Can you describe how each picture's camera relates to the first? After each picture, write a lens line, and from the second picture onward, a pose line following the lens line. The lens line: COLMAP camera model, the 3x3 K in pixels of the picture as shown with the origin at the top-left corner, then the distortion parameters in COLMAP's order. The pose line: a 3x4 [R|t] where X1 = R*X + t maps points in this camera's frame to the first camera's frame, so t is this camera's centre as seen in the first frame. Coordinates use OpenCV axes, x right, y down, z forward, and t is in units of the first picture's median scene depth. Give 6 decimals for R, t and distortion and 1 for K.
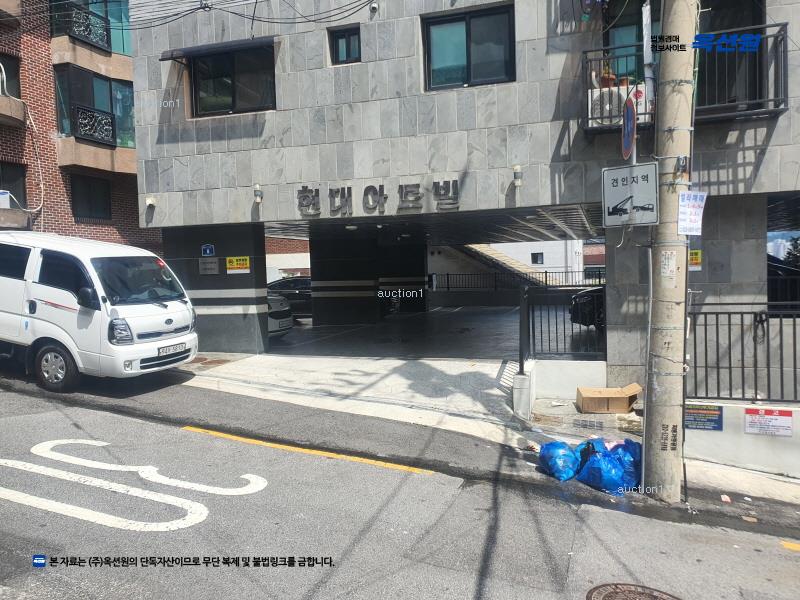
lens RADIAL K [[612.7, 0, 400.0], [0, 612.7, 300.0], [0, 0, 1]] dist [-0.003722, -0.001972]
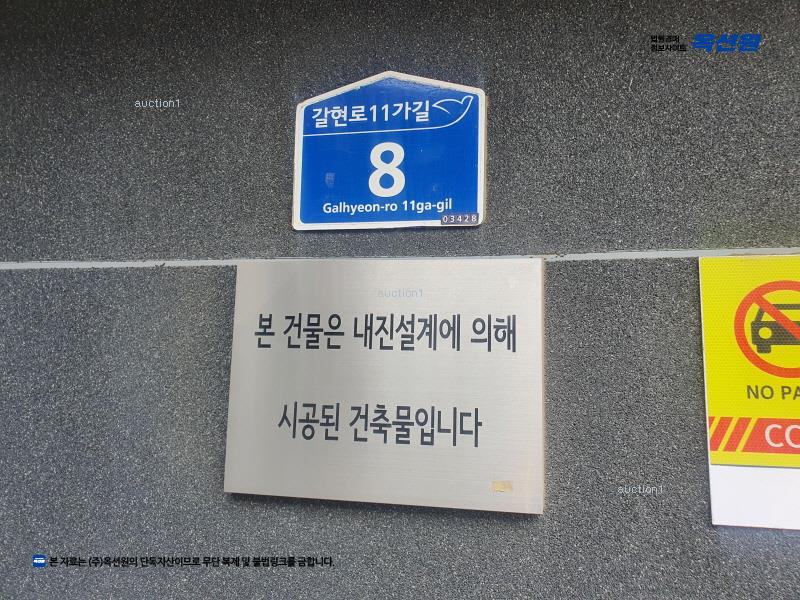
lens RADIAL K [[612.7, 0, 400.0], [0, 612.7, 300.0], [0, 0, 1]] dist [-0.003722, -0.001972]
pose [[0.992404, 0.072001, 0.099748, -0.329674], [-0.051173, 0.978963, -0.197518, -0.052515], [-0.111871, 0.190914, 0.975211, 0.968553]]
